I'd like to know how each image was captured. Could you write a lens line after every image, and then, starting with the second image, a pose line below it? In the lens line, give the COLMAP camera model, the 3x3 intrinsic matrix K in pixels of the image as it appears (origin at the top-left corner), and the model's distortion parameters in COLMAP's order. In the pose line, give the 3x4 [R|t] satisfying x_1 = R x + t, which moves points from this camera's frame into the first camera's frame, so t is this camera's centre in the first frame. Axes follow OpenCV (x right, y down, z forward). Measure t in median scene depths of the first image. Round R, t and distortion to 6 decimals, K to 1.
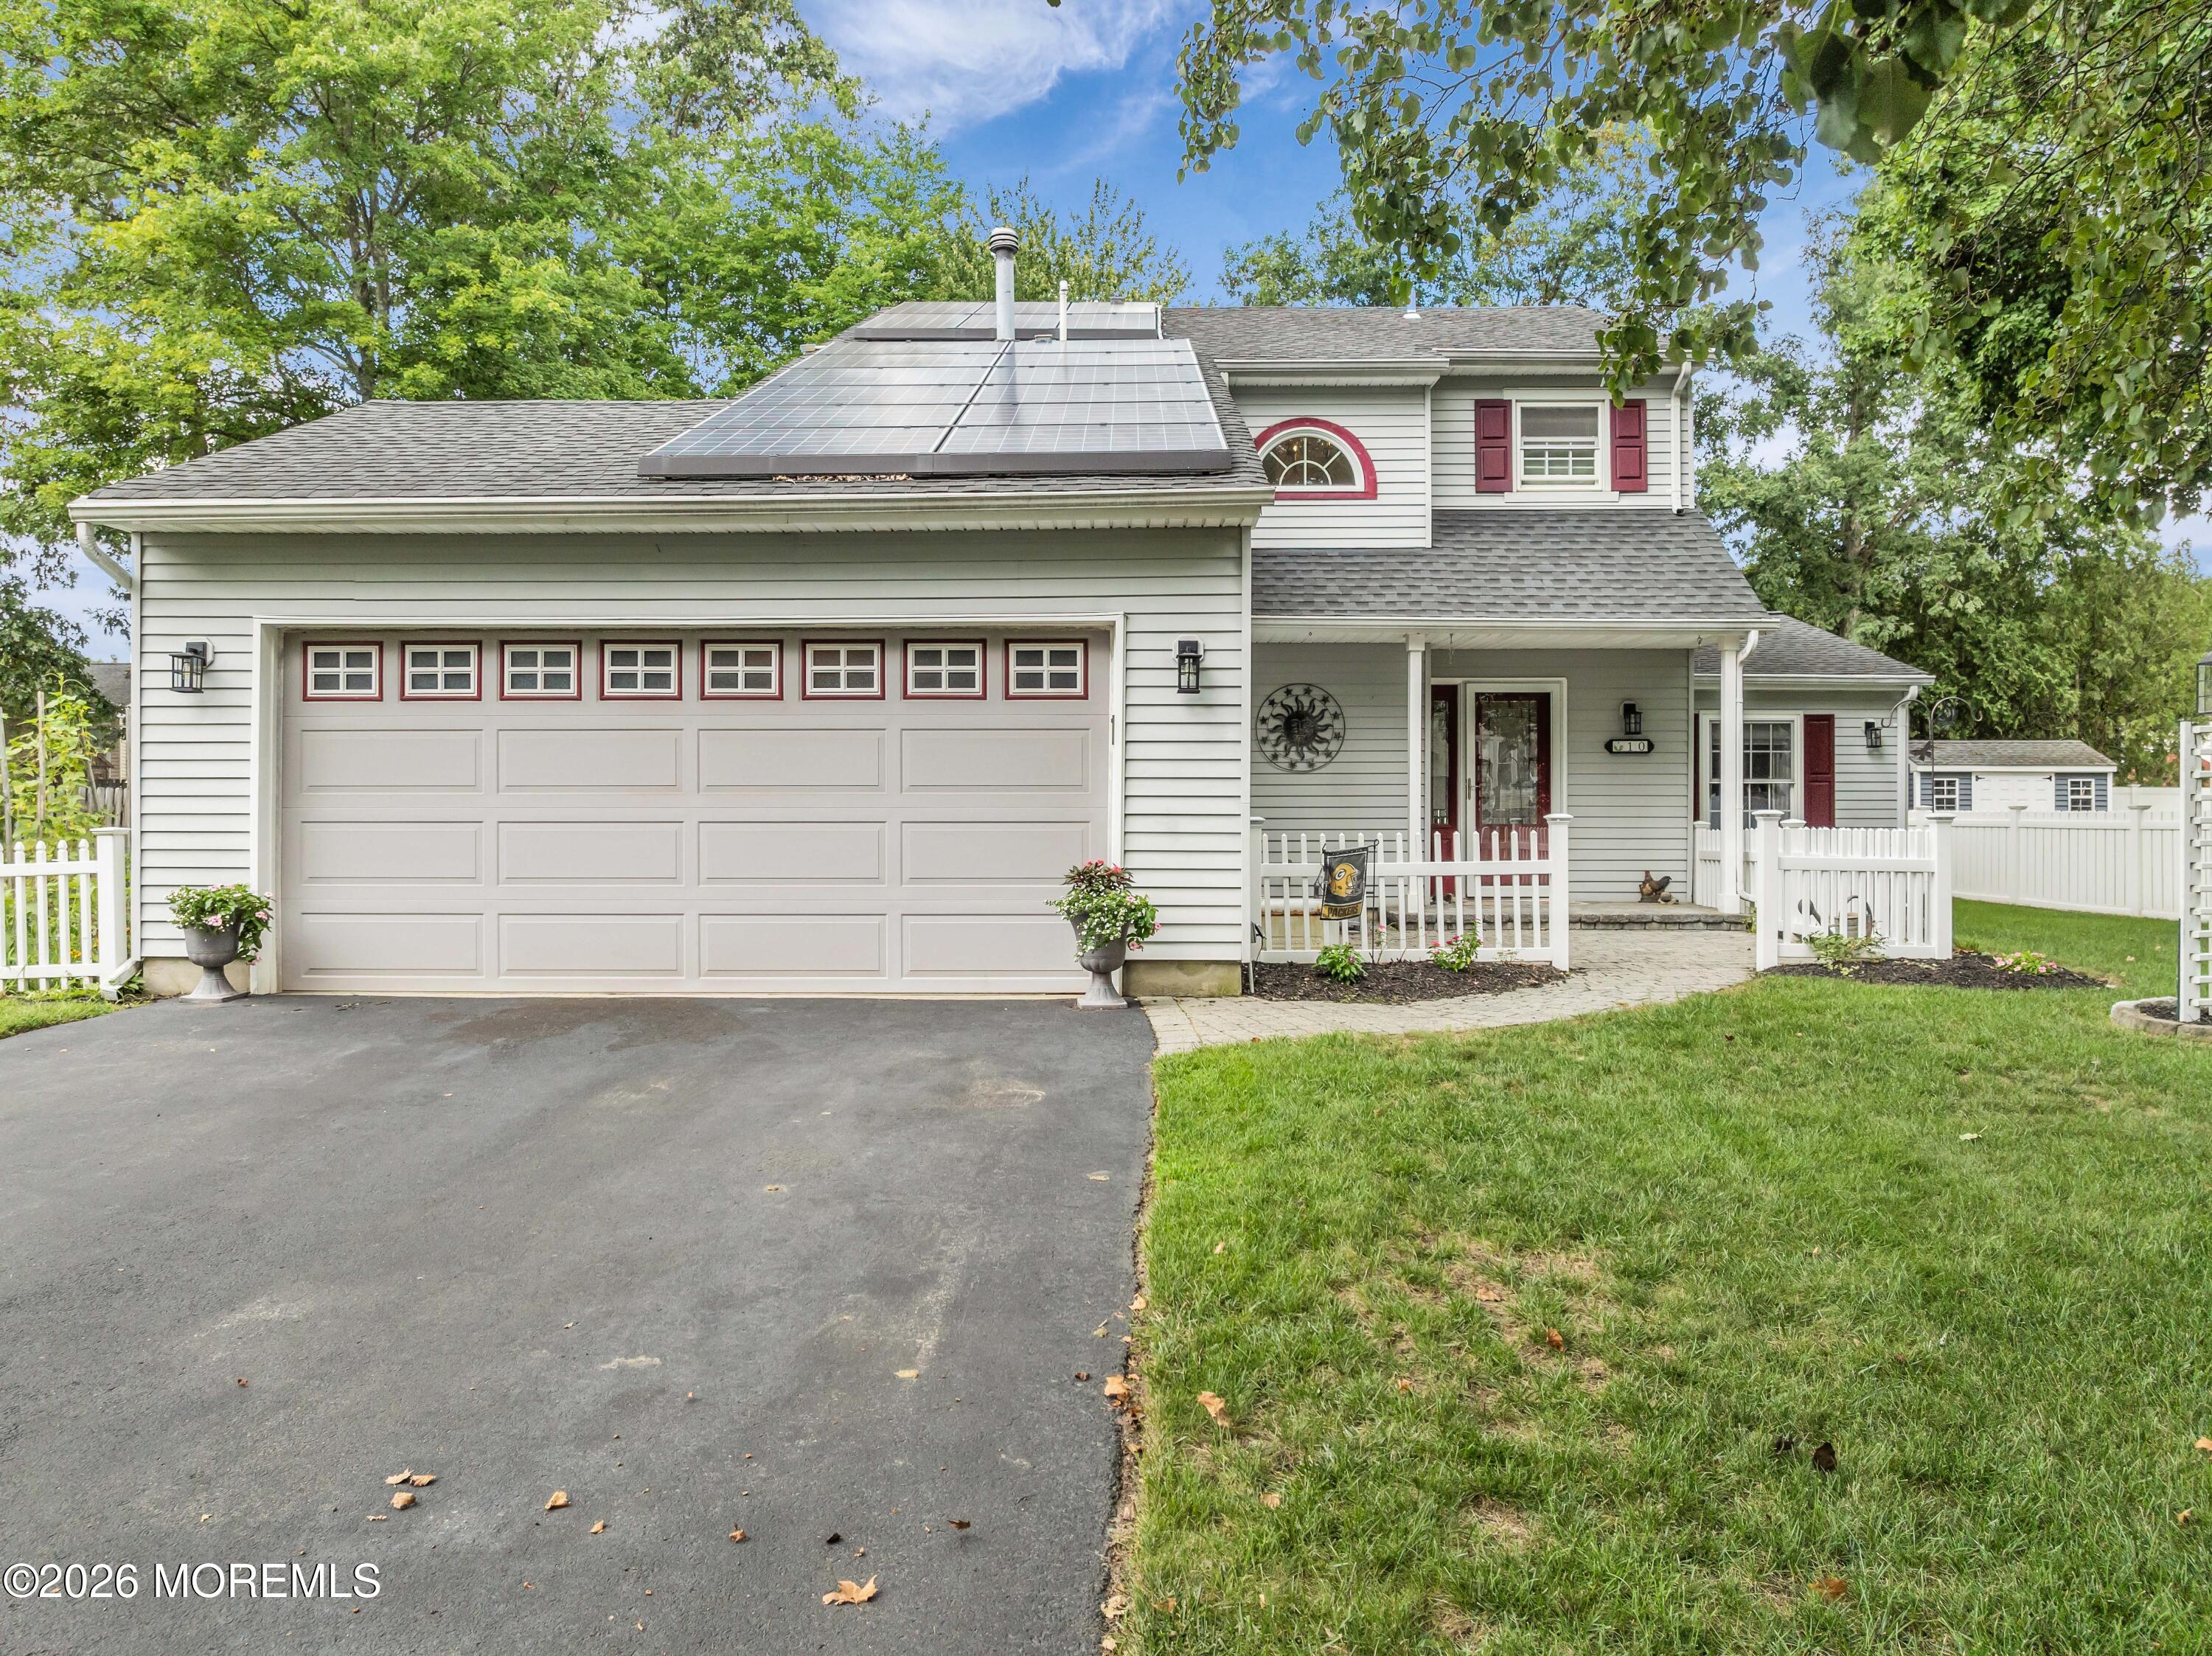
lens RADIAL K [[1531.8, 0, 1122.9], [0, 1531.8, 838.1], [0, 0, 1]] dist [-0.040235, -0.005137]
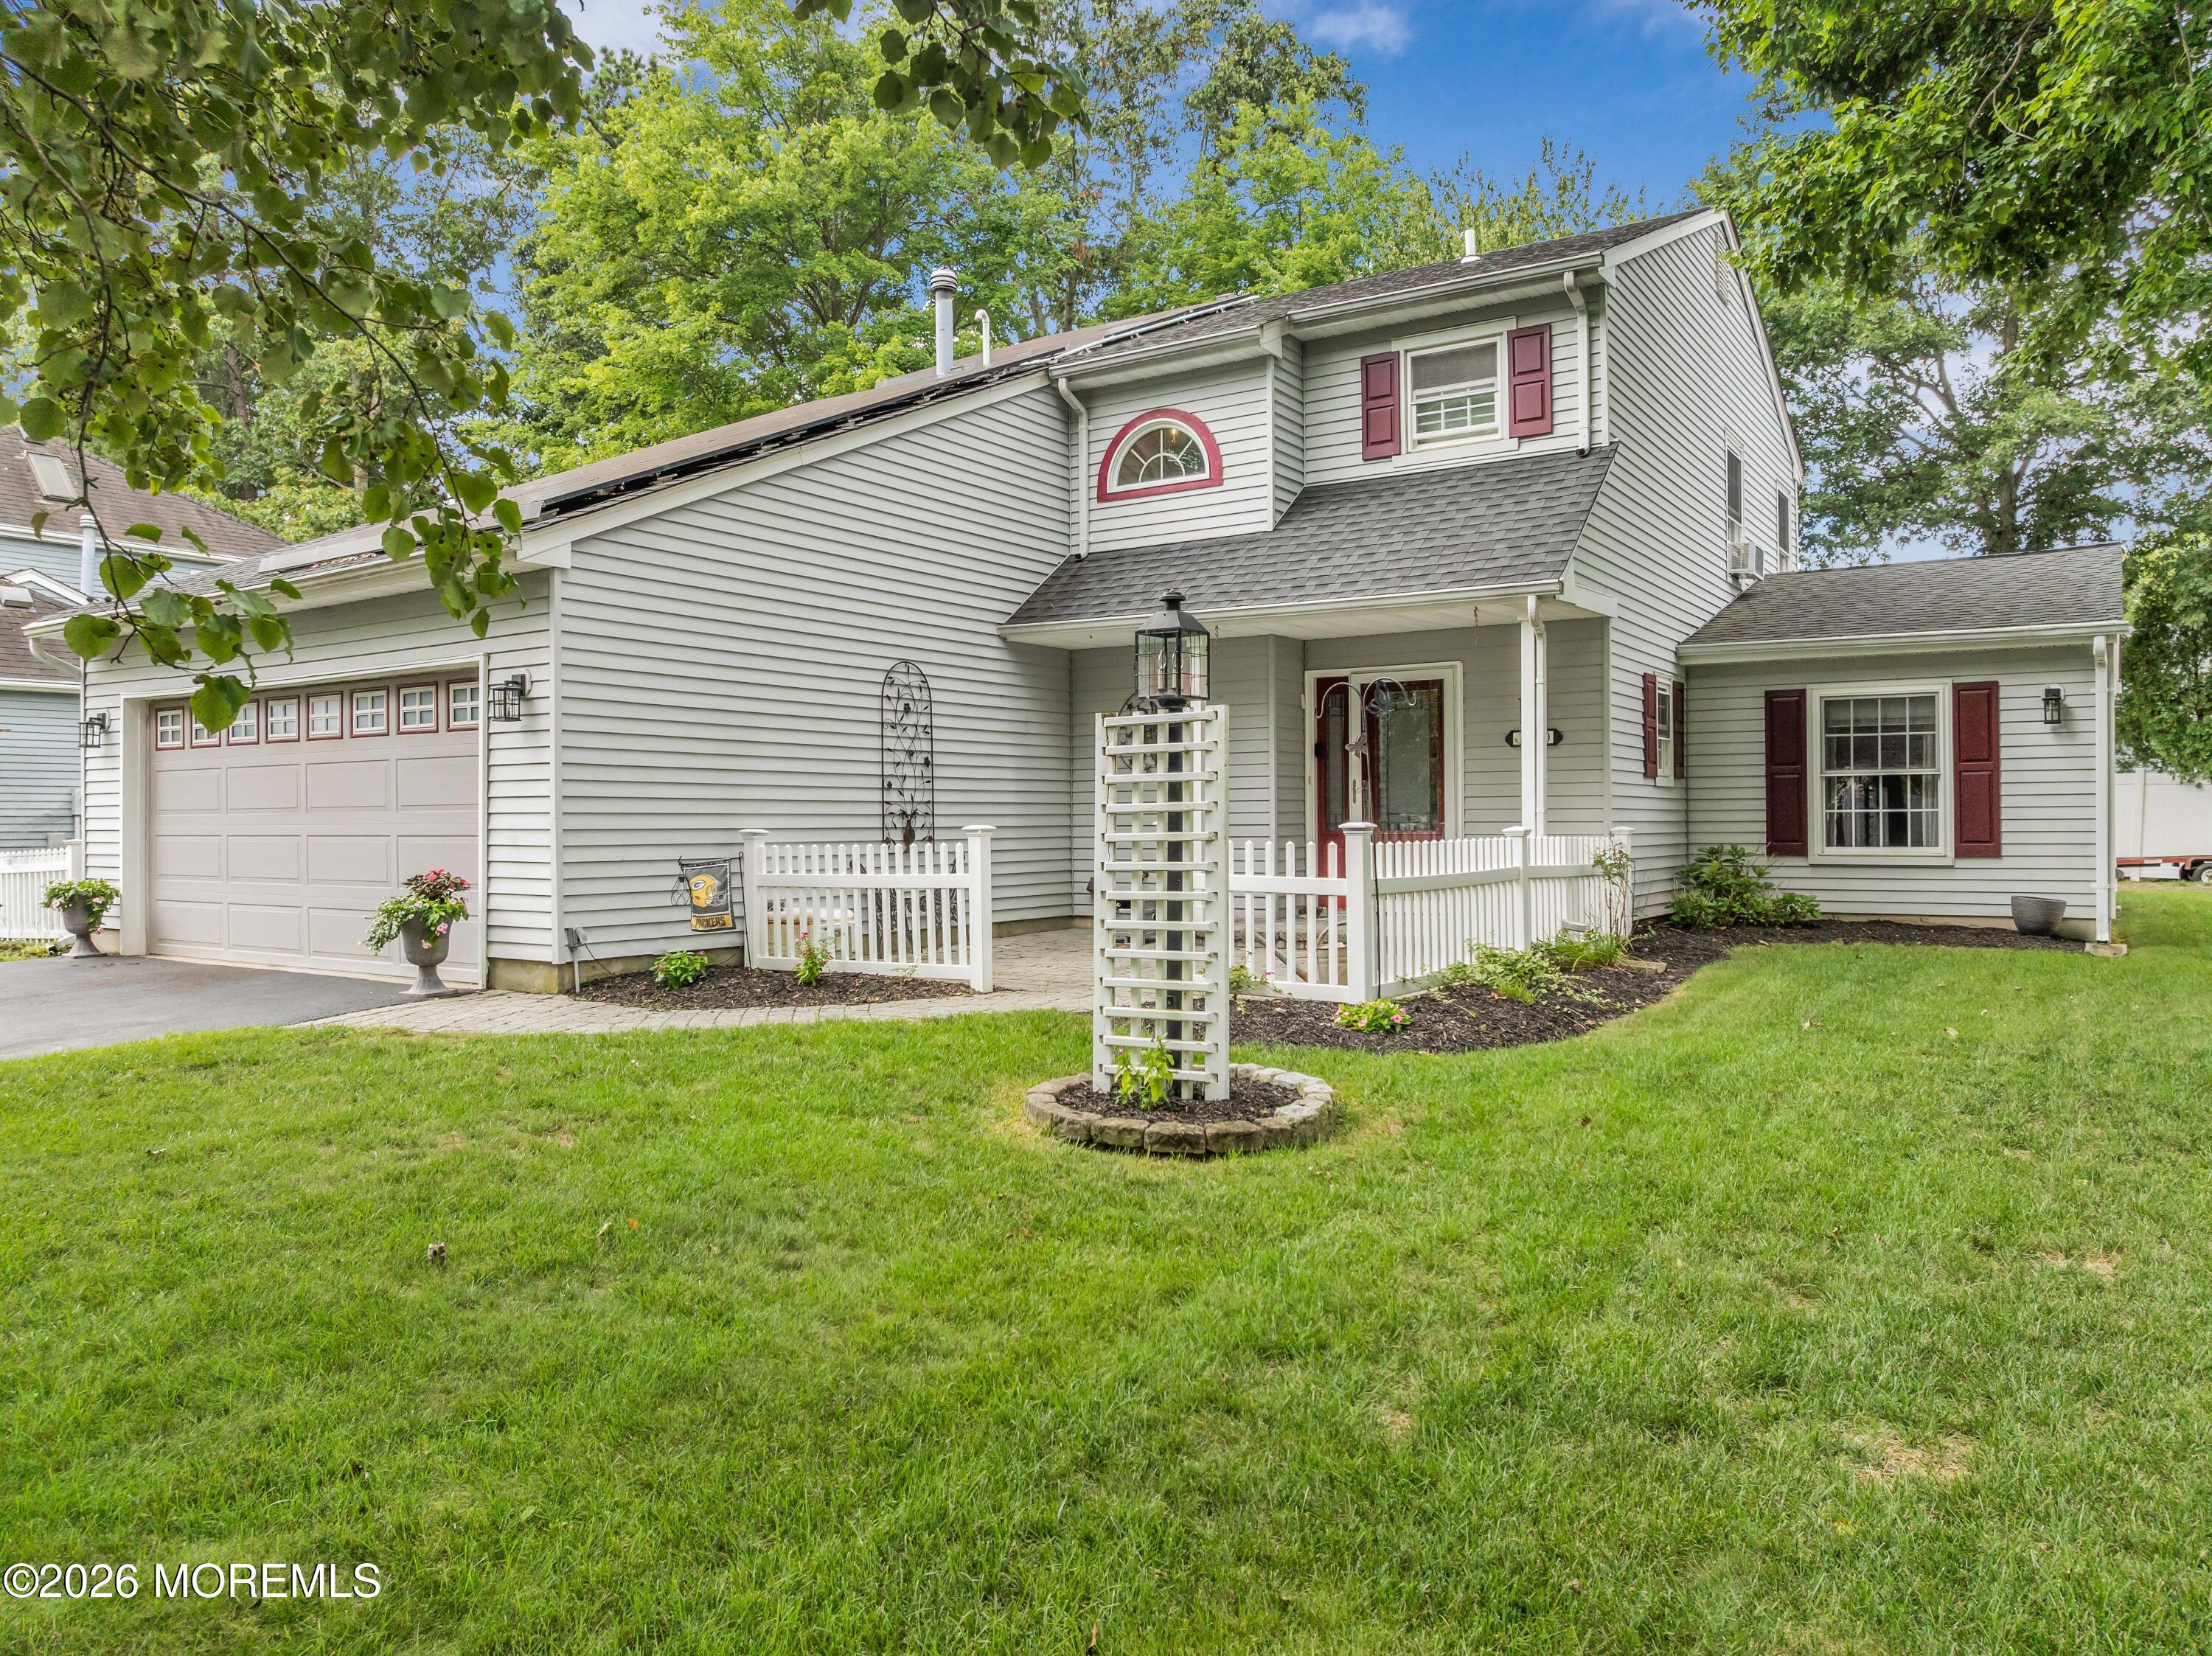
lens RADIAL K [[1531.8, 0, 1122.9], [0, 1531.8, 838.1], [0, 0, 1]] dist [-0.040235, -0.005137]
pose [[0.847727, 0.001683, -0.530431, 0.589709], [0.000135, 0.999994, 0.003388, -0.007725], [0.530433, -0.002944, 0.847721, 0.163725]]
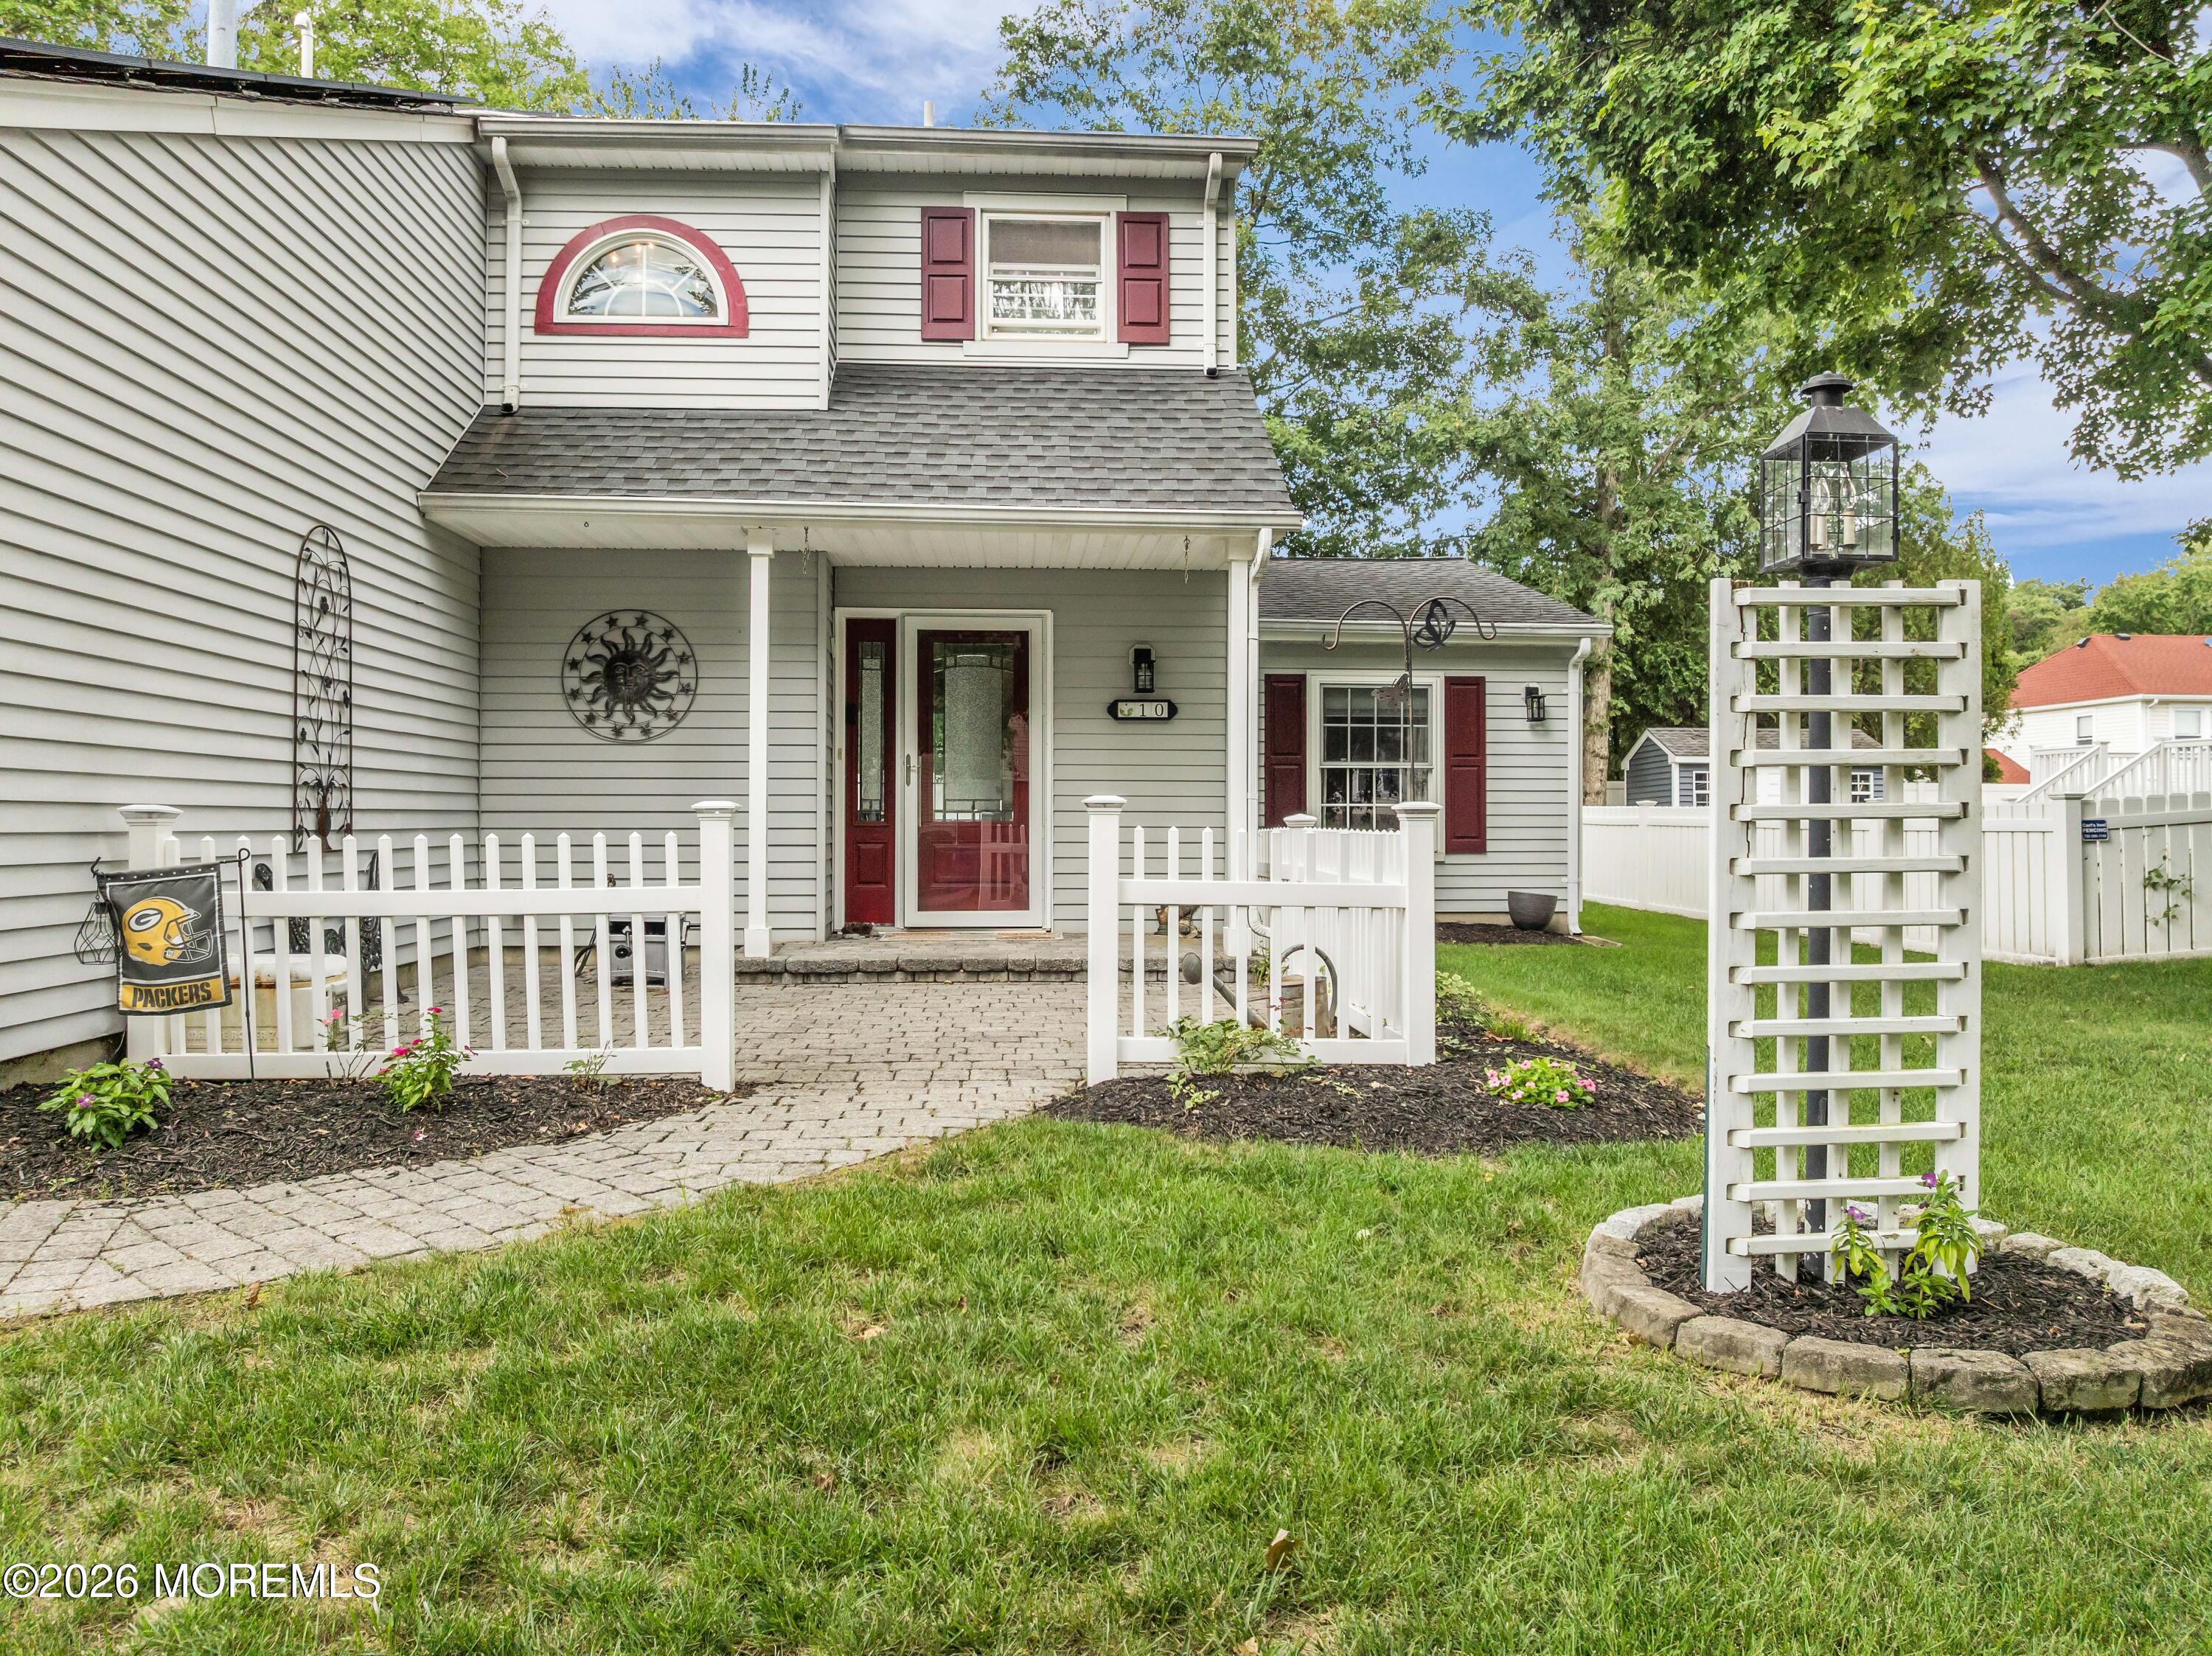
lens RADIAL K [[1563.5, 0, 1100.7], [0, 1563.5, 815.2], [0, 0, 1]] dist [-0.038259, -0.002229]
pose [[0.996385, 0.003545, 0.084877, 0.253640], [-0.002393, 0.999904, -0.013667, -0.002412], [-0.084918, 0.013415, 0.996298, 0.294970]]
